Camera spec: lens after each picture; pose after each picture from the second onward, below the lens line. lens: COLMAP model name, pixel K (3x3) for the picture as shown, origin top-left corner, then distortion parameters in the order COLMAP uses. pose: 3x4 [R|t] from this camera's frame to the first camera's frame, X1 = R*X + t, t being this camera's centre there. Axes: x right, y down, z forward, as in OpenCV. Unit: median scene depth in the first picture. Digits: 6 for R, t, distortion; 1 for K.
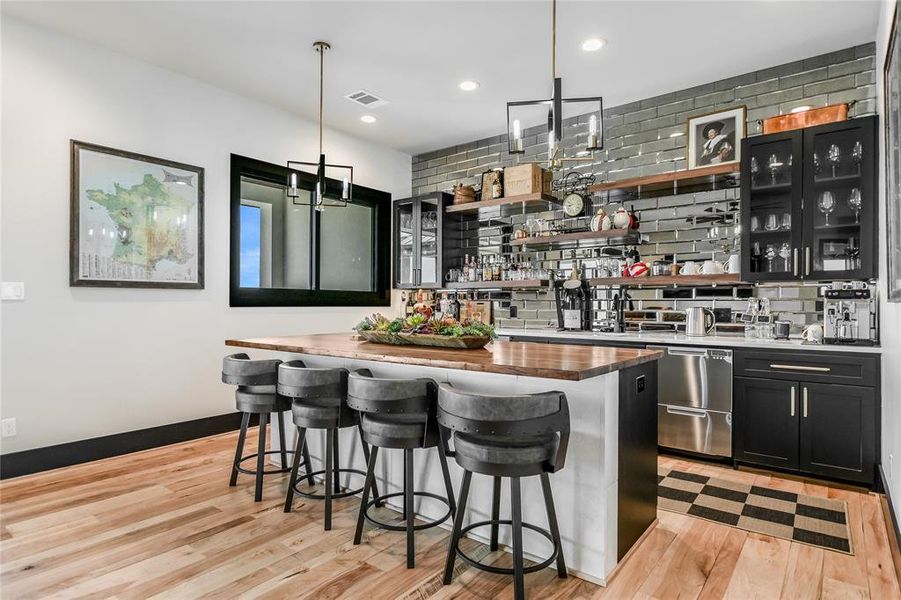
lens RADIAL K [[504.0, 0, 450.5], [0, 504.0, 300.0], [0, 0, 1]] dist [-0.000182, 0.000059]
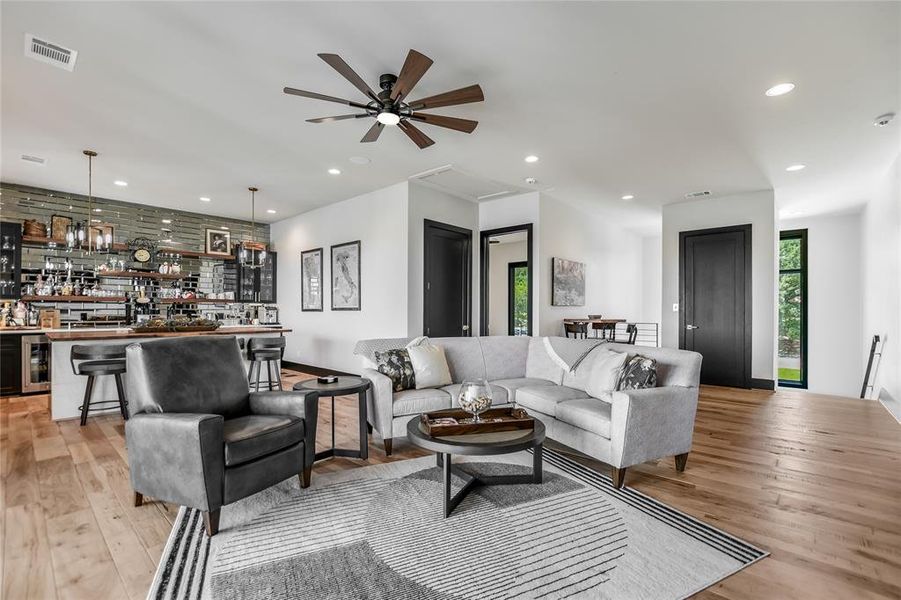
lens RADIAL K [[399.6, 0, 454.4], [0, 399.6, 309.2], [0, 0, 1]] dist [-0.022649, 0.000251]
pose [[0.072679, 0.005057, 0.997343, -1.256332], [-0.008321, 0.999955, -0.004464, -0.003905], [-0.997321, -0.007975, 0.072718, -0.236242]]
